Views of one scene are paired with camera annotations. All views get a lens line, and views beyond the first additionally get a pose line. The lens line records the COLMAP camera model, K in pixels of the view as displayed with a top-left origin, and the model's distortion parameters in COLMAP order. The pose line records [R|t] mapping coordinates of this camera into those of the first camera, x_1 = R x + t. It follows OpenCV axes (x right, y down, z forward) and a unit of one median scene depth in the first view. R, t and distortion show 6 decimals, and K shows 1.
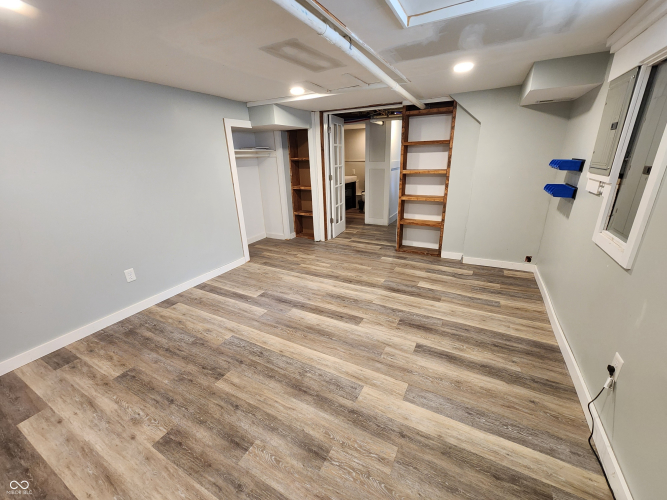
lens RADIAL K [[271.1, 0, 337.5], [0, 271.1, 249.9], [0, 0, 1]] dist [-0.001205, -0.000415]
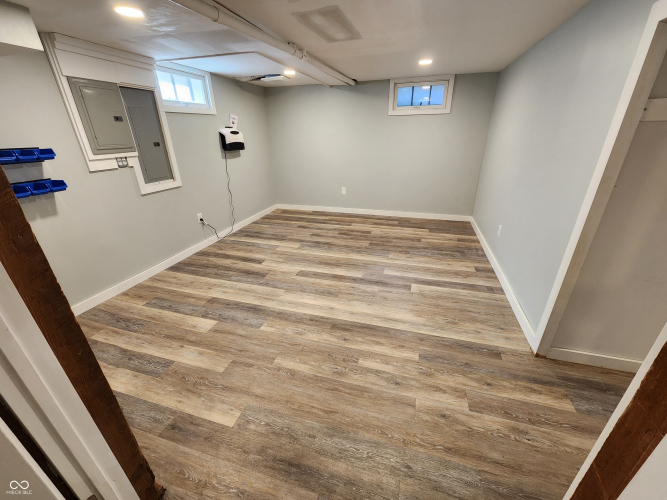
lens RADIAL K [[271.1, 0, 337.5], [0, 271.1, 249.9], [0, 0, 1]] dist [-0.001205, -0.000415]
pose [[-0.979702, 0.116939, -0.162818, 0.093437], [-0.025225, 0.733848, 0.678845, -0.601827], [0.198867, 0.669173, -0.716003, 1.732725]]
